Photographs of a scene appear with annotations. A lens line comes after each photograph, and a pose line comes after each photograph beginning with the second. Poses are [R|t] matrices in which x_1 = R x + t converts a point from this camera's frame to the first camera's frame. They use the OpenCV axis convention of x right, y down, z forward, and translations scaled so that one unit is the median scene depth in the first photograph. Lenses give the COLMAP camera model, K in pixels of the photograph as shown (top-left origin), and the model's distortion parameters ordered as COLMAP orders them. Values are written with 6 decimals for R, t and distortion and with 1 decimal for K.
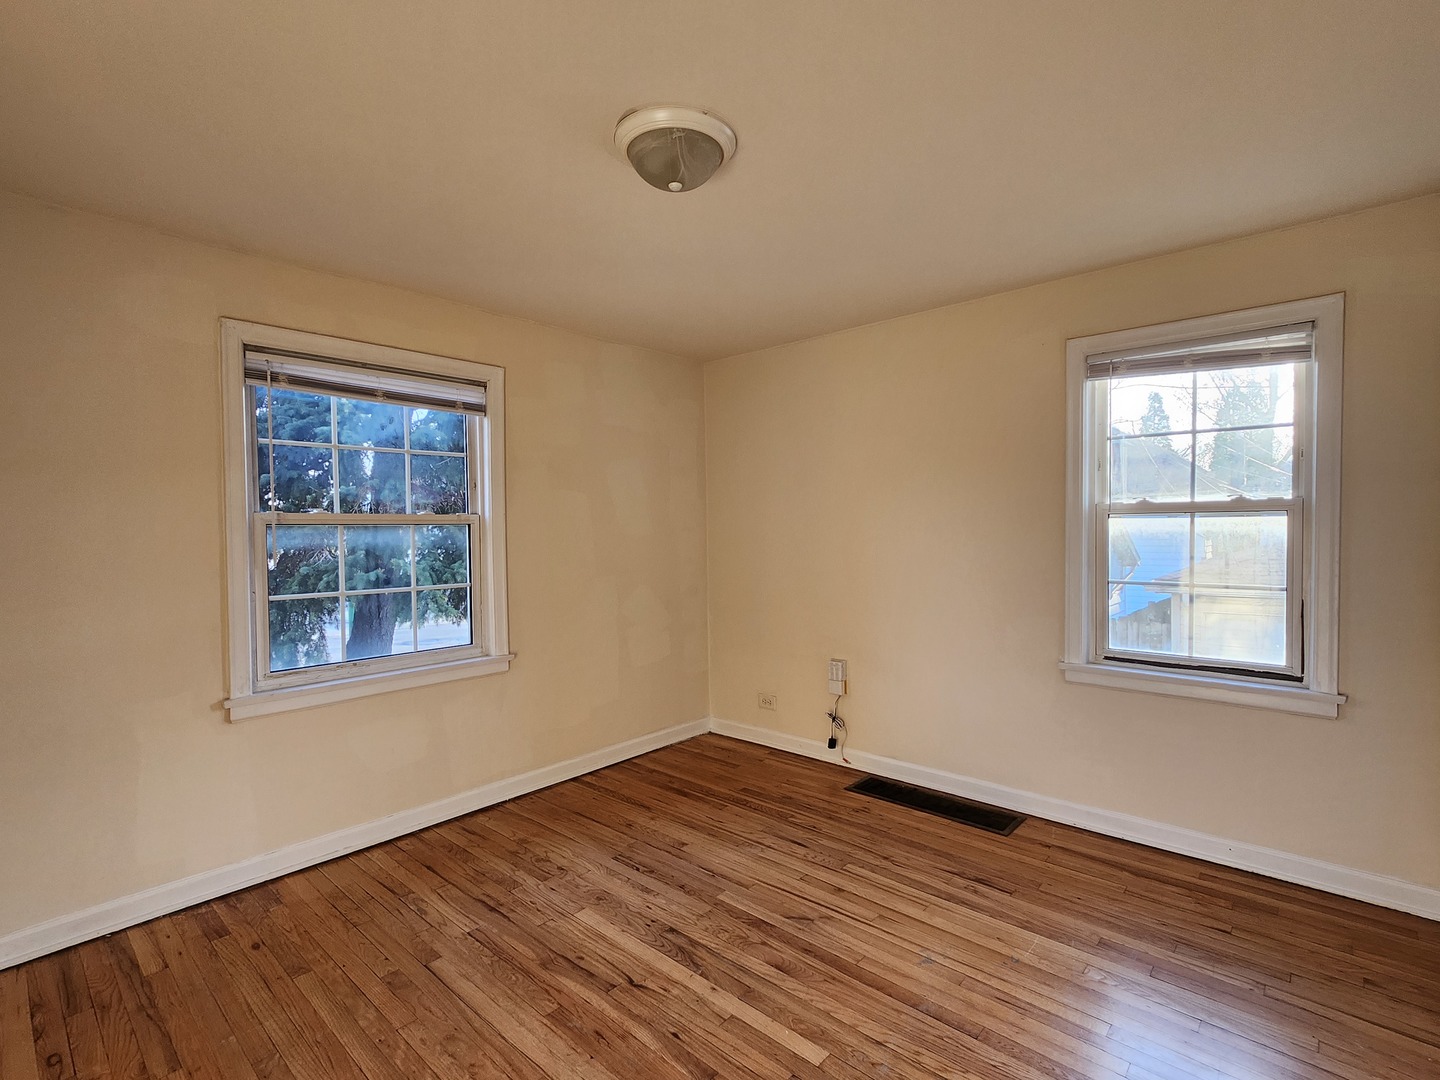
lens RADIAL K [[687.9, 0, 716.2], [0, 687.9, 546.5], [0, 0, 1]] dist [0.004247, 0.000410]
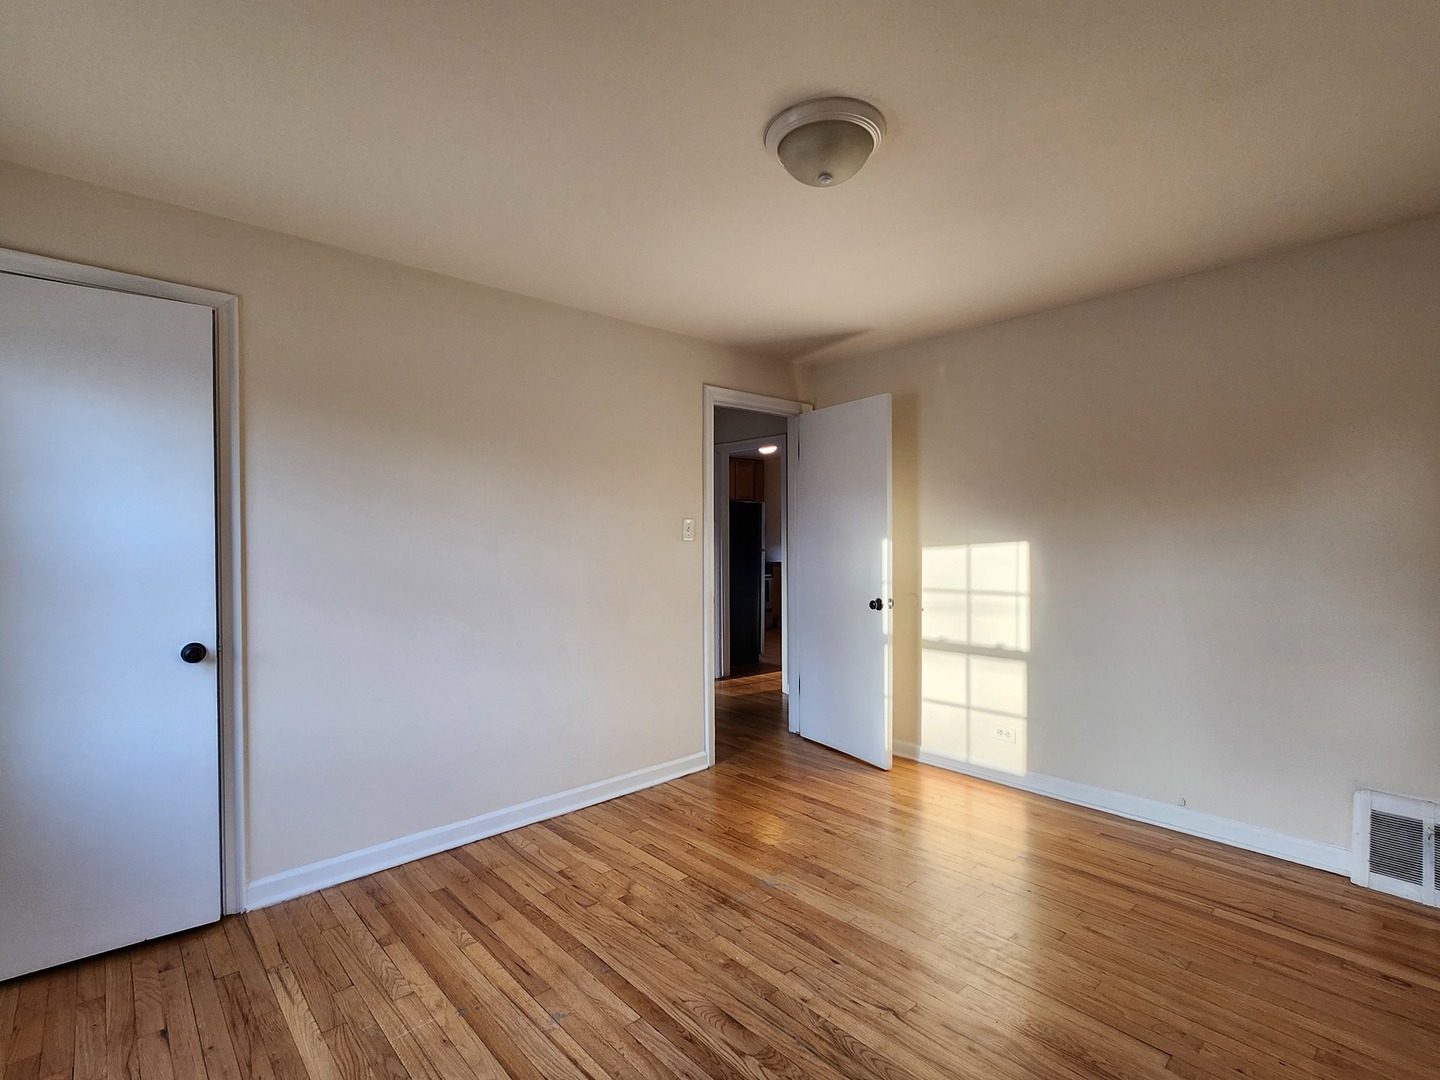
lens RADIAL K [[687.9, 0, 716.2], [0, 687.9, 546.5], [0, 0, 1]] dist [0.004247, 0.000410]
pose [[-0.995401, 0.016348, 0.094392, 0.016213], [0.020034, 0.999068, 0.038244, -0.022817], [-0.093679, 0.039960, -0.994800, 1.892854]]
